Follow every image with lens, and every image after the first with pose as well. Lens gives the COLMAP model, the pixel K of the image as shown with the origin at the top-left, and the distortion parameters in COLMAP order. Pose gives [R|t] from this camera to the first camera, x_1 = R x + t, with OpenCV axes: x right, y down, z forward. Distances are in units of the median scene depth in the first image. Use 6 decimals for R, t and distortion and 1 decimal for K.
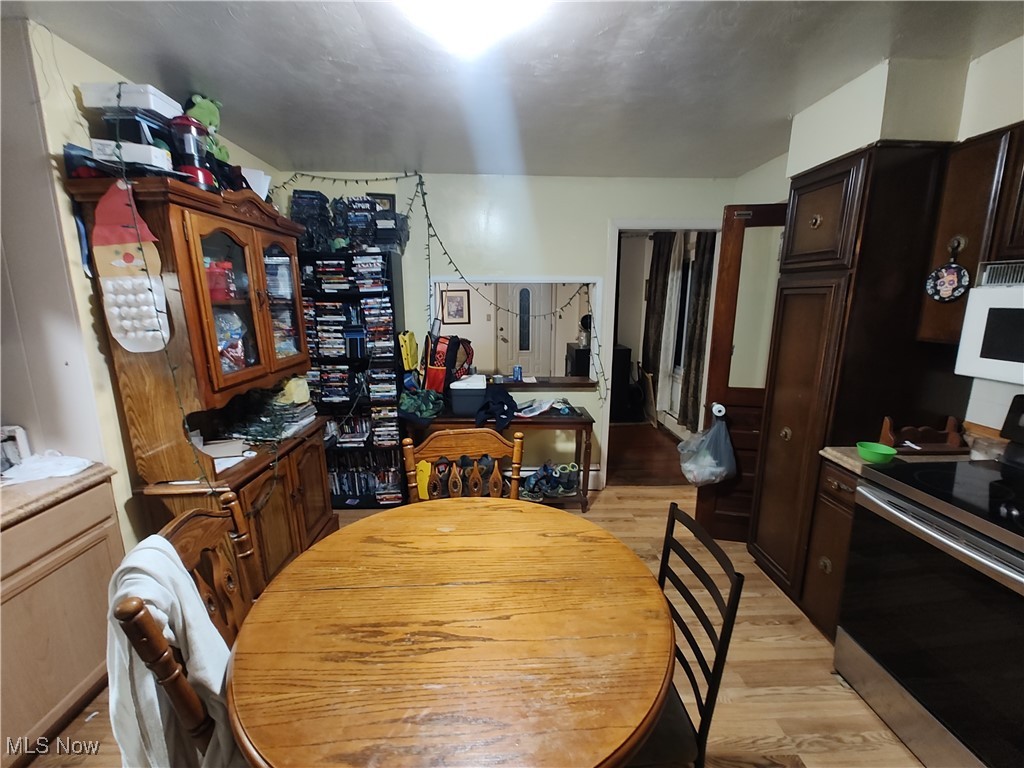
lens RADIAL K [[424.4, 0, 512.3], [0, 424.4, 379.9], [0, 0, 1]] dist [0.000467, 0.002140]
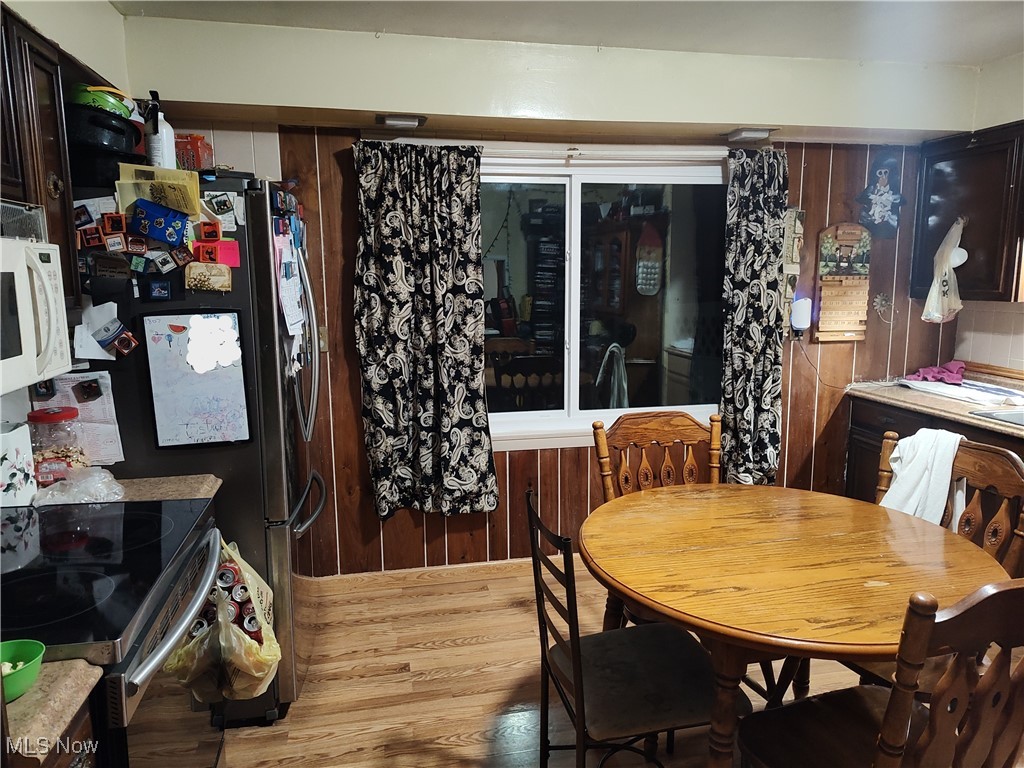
lens RADIAL K [[695.7, 0, 505.5], [0, 695.7, 388.5], [0, 0, 1]] dist [0.052480, -0.055785]
pose [[-0.987479, 0.029308, -0.155003, 0.315415], [-0.025931, 0.939066, 0.342757, -0.170588], [0.155603, 0.342484, -0.926548, 0.951722]]
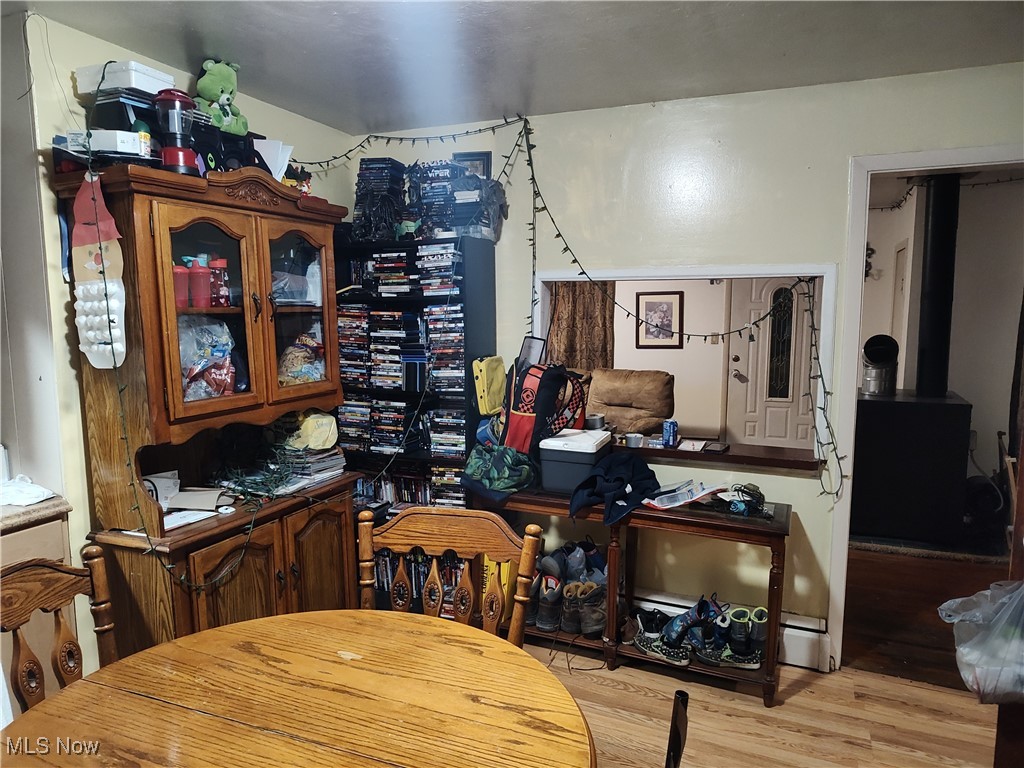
lens RADIAL K [[695.7, 0, 509.3], [0, 695.7, 389.0], [0, 0, 1]] dist [0.052480, -0.055785]
pose [[0.904513, 0.048536, -0.423674, 0.255035], [-0.078766, 0.995423, -0.054124, -0.007846], [0.419108, 0.082327, 0.904196, 0.048773]]
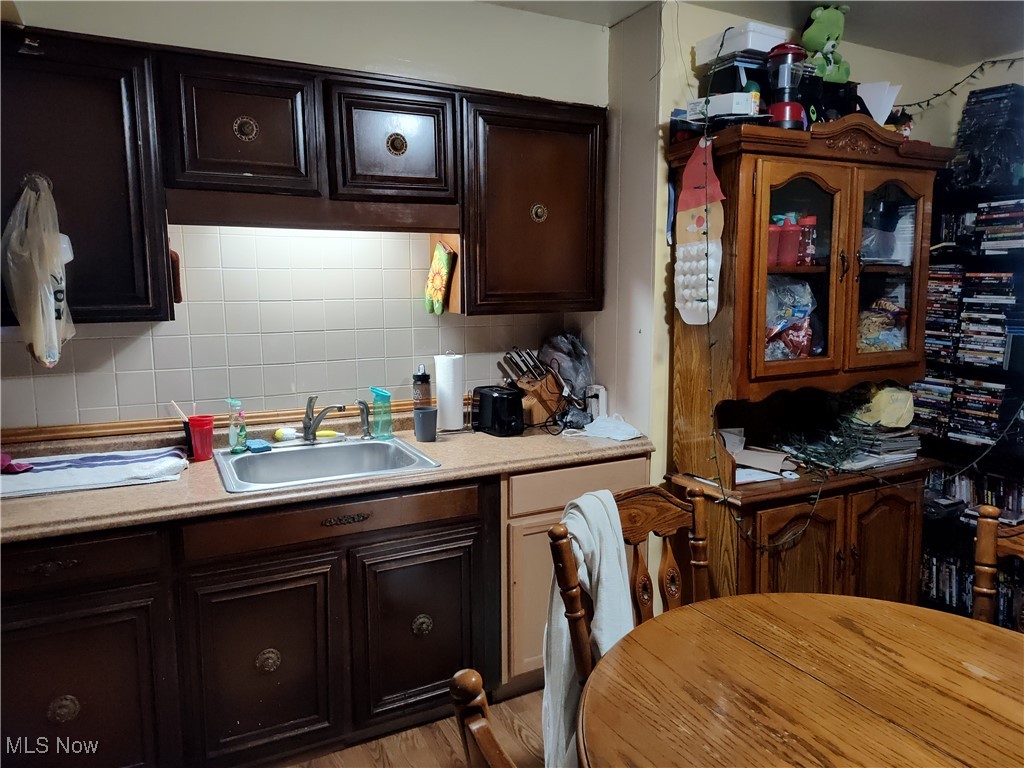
lens RADIAL K [[695.7, 0, 514.2], [0, 695.7, 381.9], [0, 0, 1]] dist [0.052480, -0.055785]
pose [[0.425935, 0.126713, -0.895837, 0.177869], [-0.168007, 0.984000, 0.059303, 0.017585], [0.889018, 0.125248, 0.440409, 0.013953]]
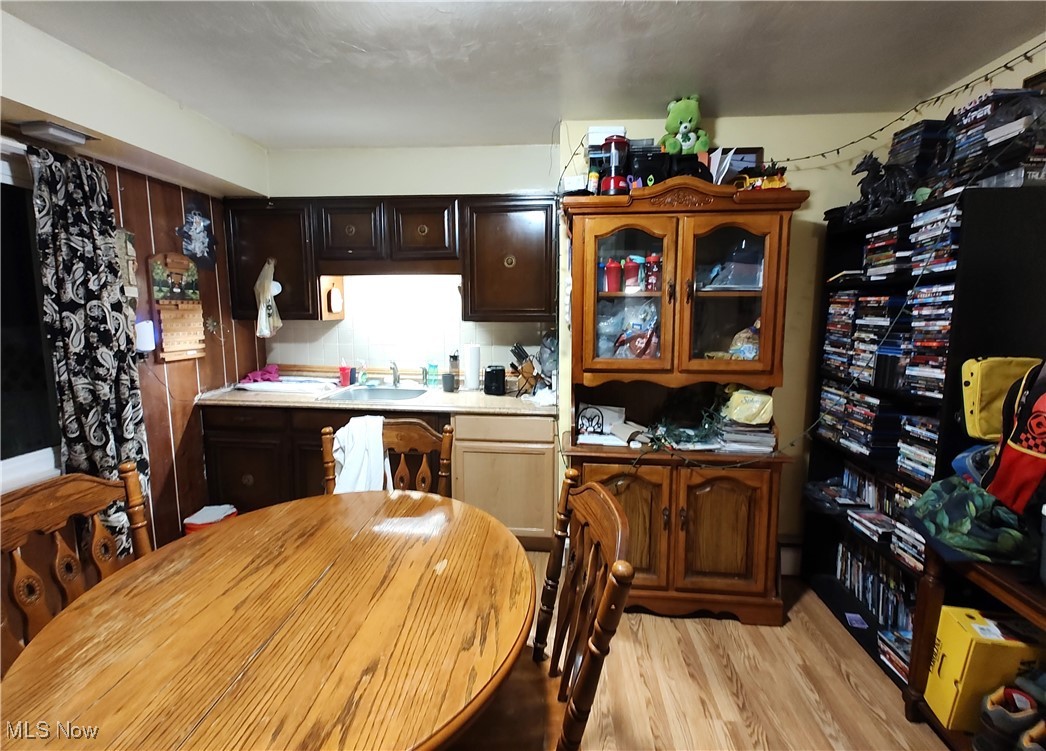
lens RADIAL K [[431.8, 0, 525.0], [0, 431.8, 356.4], [0, 0, 1]] dist [0.003198, -0.001666]
pose [[-0.122723, 0.106128, -0.986750, 0.287261], [-0.193403, 0.972646, 0.128665, -0.078857], [0.973414, 0.206630, -0.098841, 0.583187]]
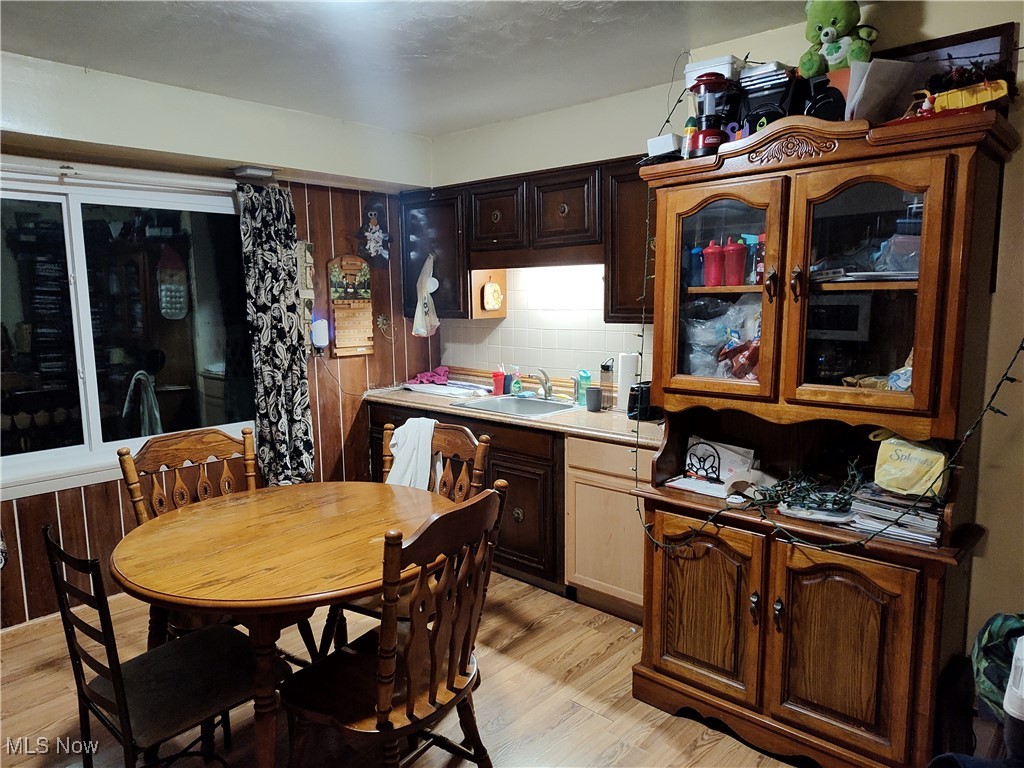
lens RADIAL K [[695.7, 0, 505.1], [0, 695.7, 387.4], [0, 0, 1]] dist [0.052480, -0.055785]
pose [[-0.705960, 0.100008, -0.701156, 0.335217], [-0.125023, 0.956838, 0.262357, -0.193503], [0.697130, 0.272874, -0.662986, 1.058191]]
